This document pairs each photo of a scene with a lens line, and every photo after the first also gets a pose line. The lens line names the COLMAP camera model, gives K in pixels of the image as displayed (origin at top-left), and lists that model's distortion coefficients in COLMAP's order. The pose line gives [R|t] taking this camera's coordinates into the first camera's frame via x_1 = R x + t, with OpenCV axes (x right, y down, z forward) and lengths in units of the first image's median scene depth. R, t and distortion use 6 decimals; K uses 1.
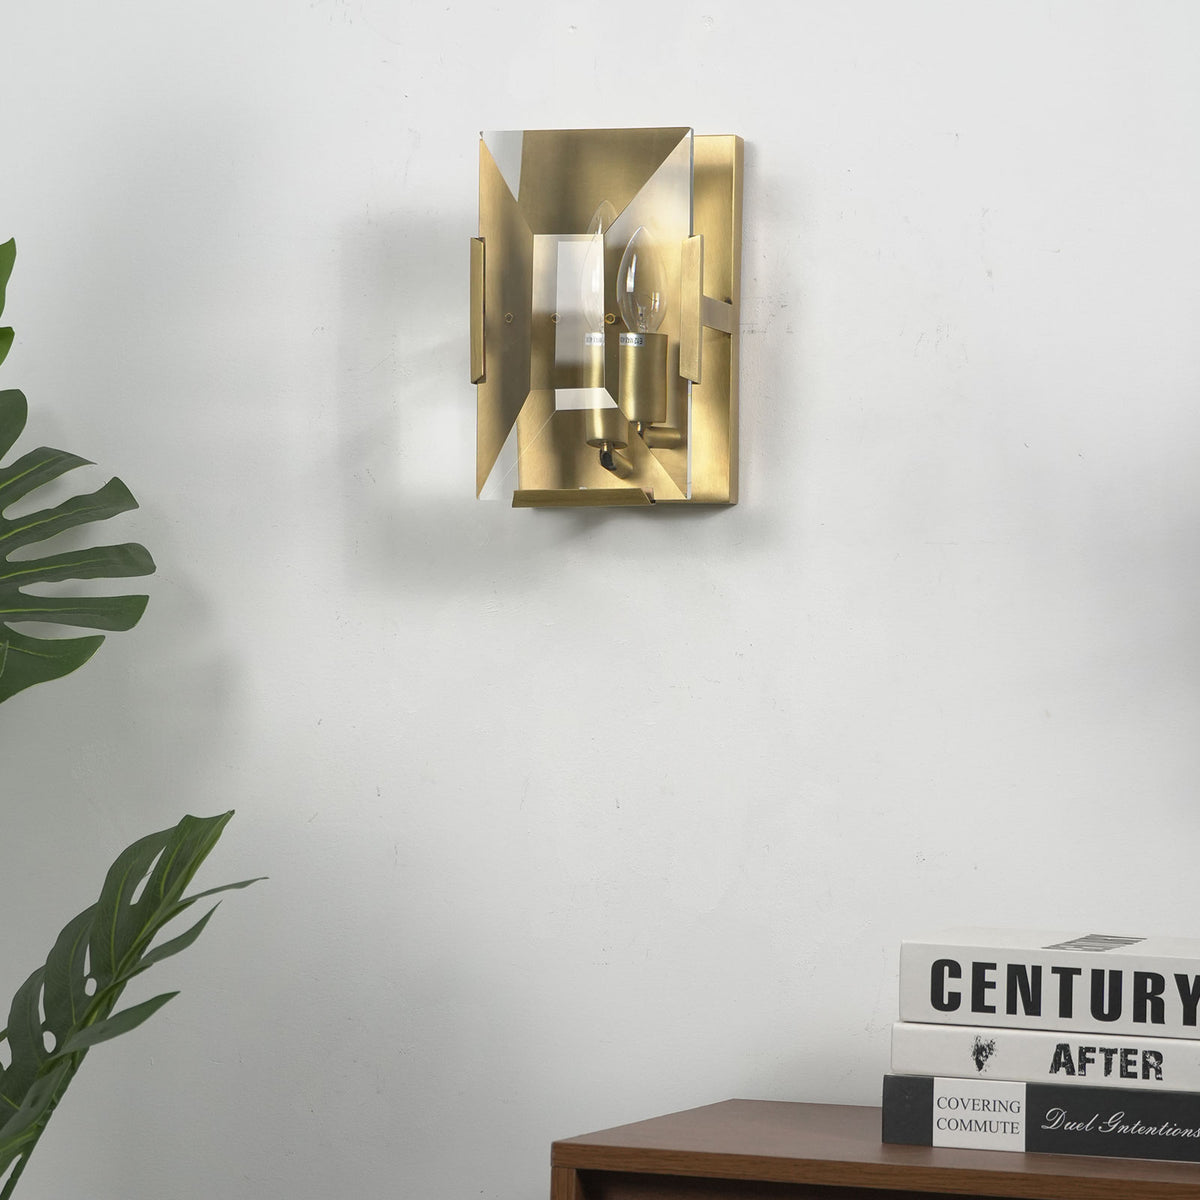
lens RADIAL K [[4575.6, 0, 601.8], [0, 4575.6, 602.4], [0, 0, 1]] dist [0.019815, 0.000000]
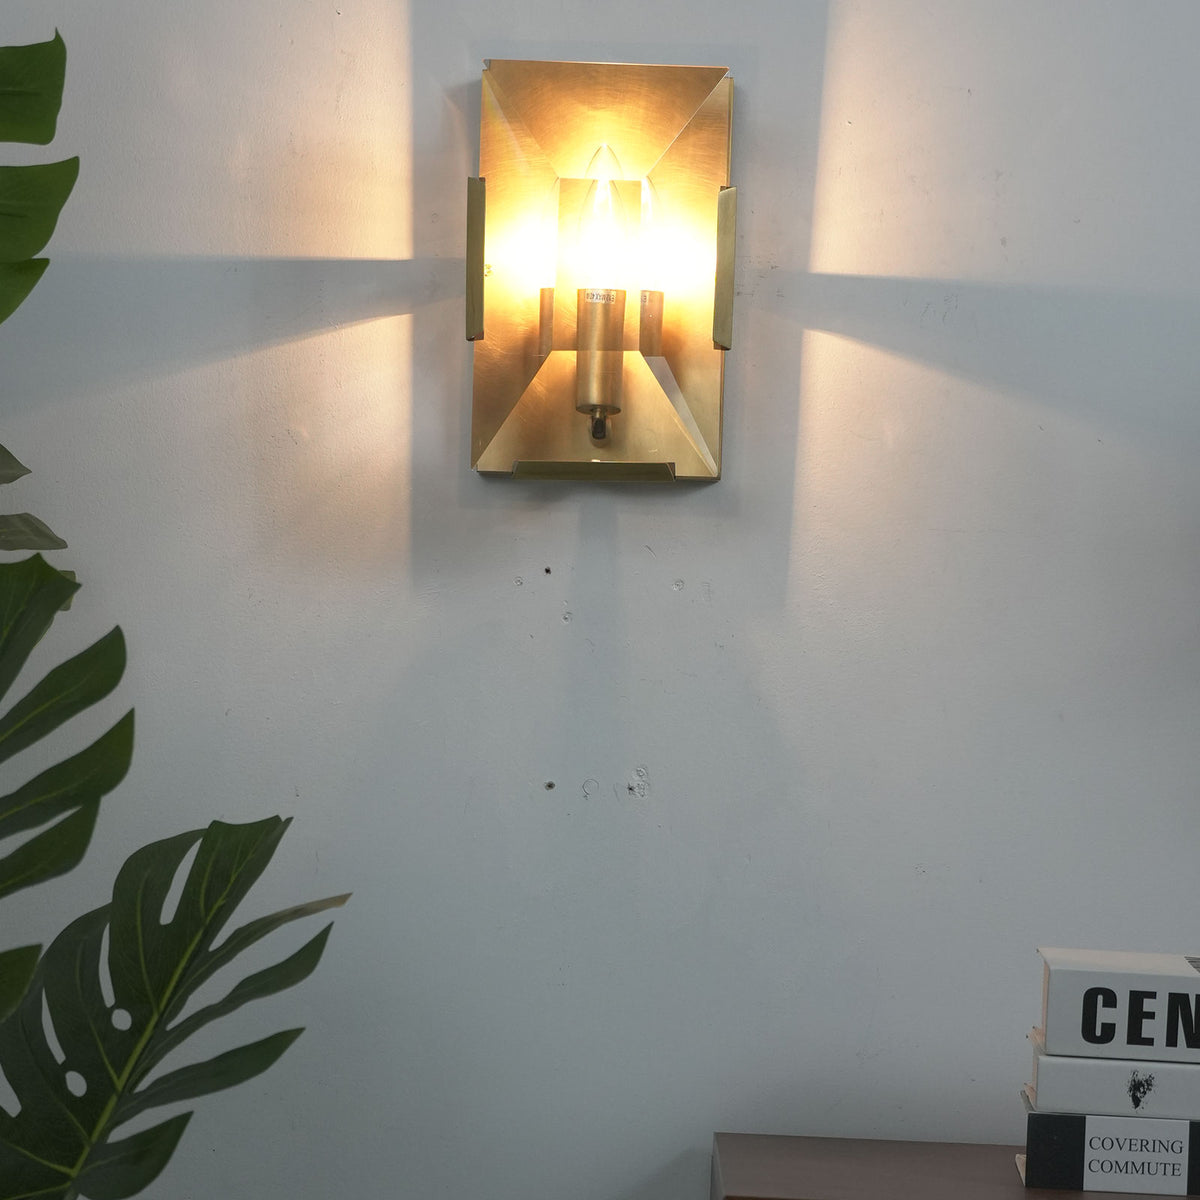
lens RADIAL K [[4575.6, 0, 596.4], [0, 4575.6, 597.4], [0, 0, 1]] dist [0.019815, 0.000000]
pose [[0.955365, 0.020501, 0.294716, -0.295200], [-0.023601, 0.999697, 0.006963, -0.004624], [-0.294484, -0.013608, 0.955560, 0.149598]]
